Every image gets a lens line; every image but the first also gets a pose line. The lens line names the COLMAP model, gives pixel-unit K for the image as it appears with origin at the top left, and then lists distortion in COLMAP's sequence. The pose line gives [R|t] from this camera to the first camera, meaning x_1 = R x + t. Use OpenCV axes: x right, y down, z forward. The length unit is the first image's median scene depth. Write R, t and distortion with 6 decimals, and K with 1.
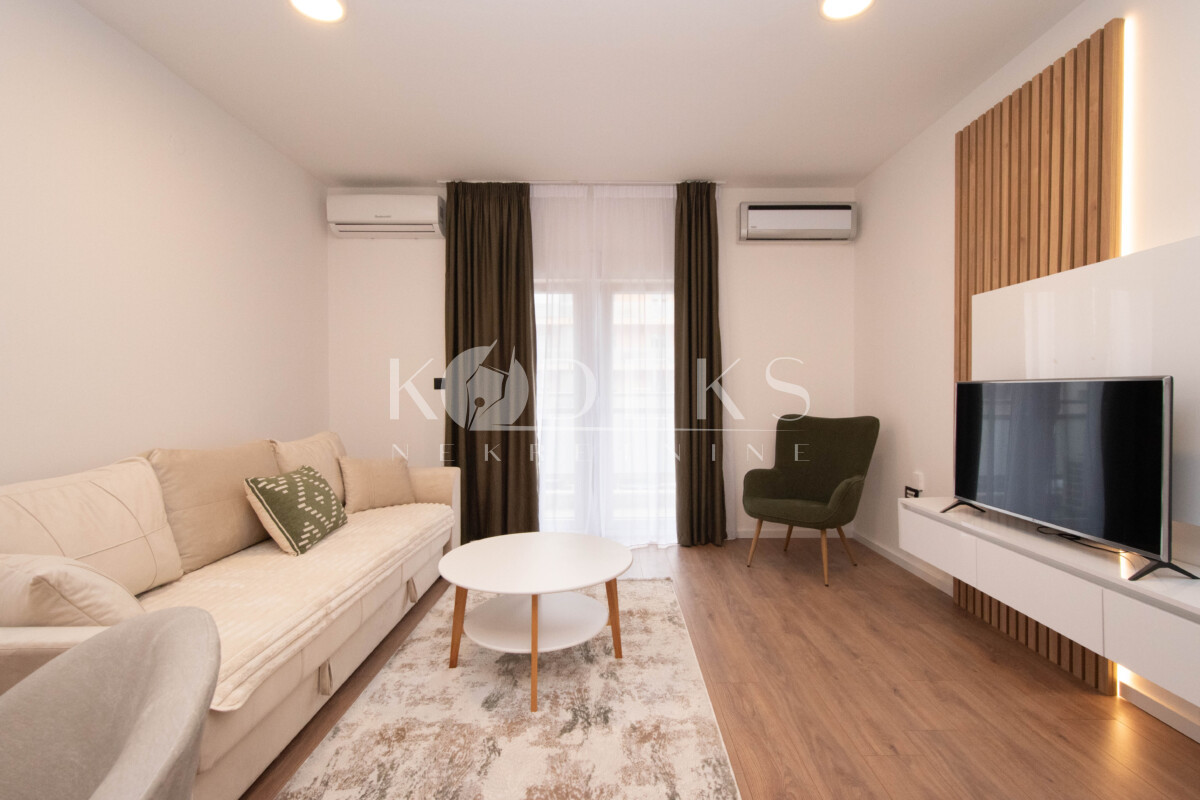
lens RADIAL K [[525.7, 0, 606.4], [0, 525.7, 384.7], [0, 0, 1]] dist [-0.000604, -0.000289]
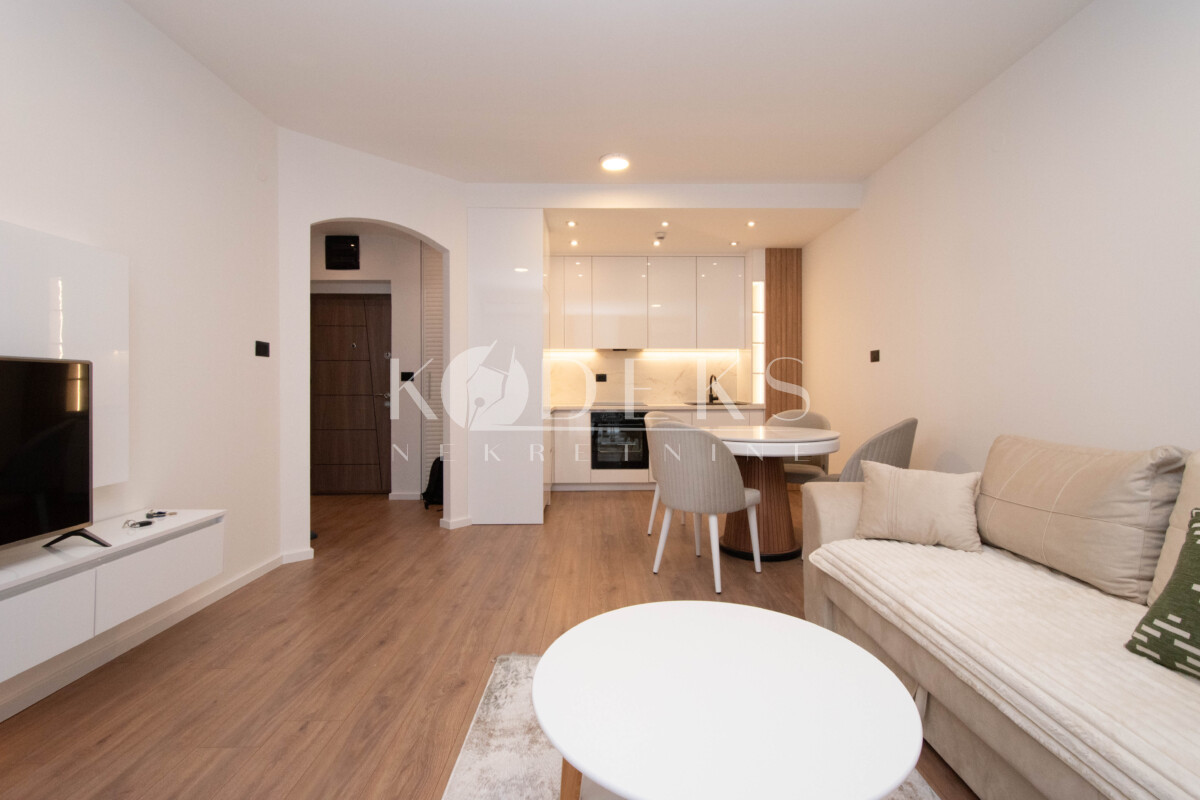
lens RADIAL K [[525.7, 0, 606.4], [0, 525.7, 384.7], [0, 0, 1]] dist [-0.000604, -0.000289]
pose [[-0.999866, 0.007626, -0.014507, -0.017199], [0.007879, 0.999816, -0.017477, 0.041424], [0.014371, -0.017589, -0.999742, 1.428317]]
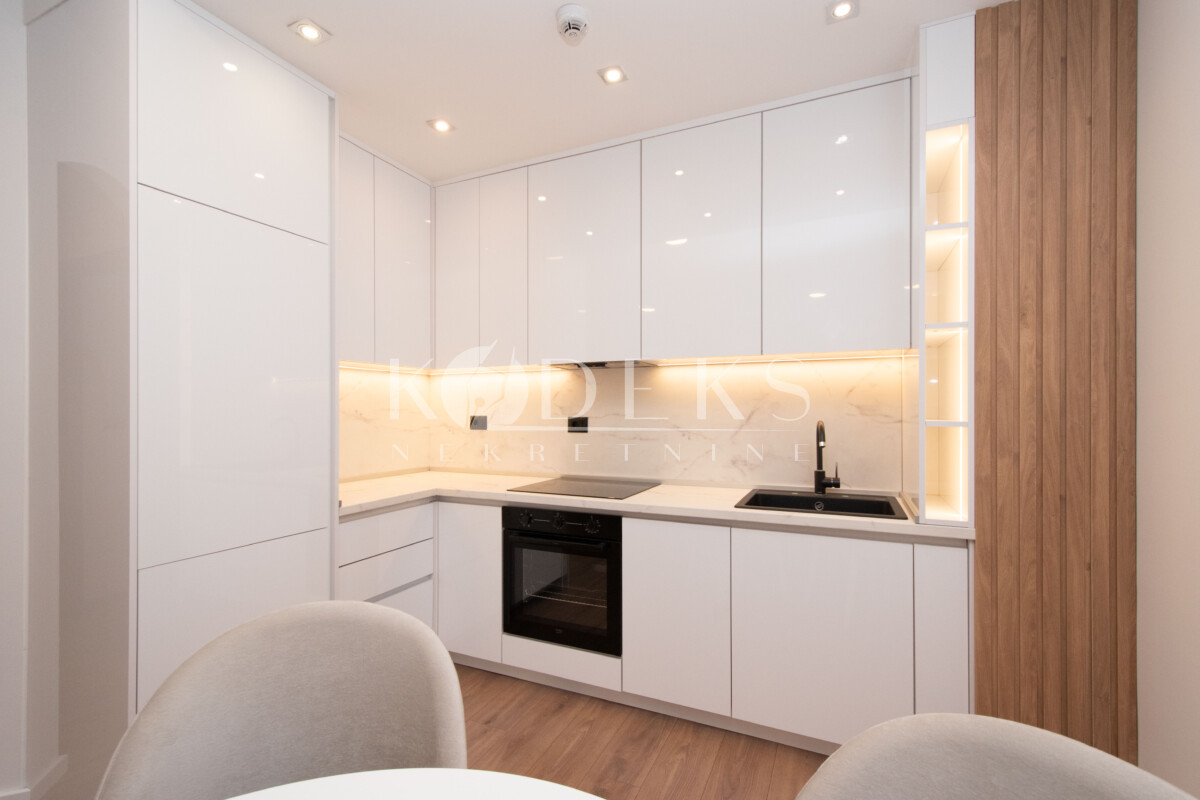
lens RADIAL K [[521.3, 0, 601.3], [0, 521.3, 411.9], [0, 0, 1]] dist [0.000462, 0.000161]
pose [[-0.911829, 0.004683, 0.410544, -0.579679], [-0.001289, 0.999897, -0.014268, -0.048391], [-0.410569, -0.013539, -0.911729, -0.023812]]
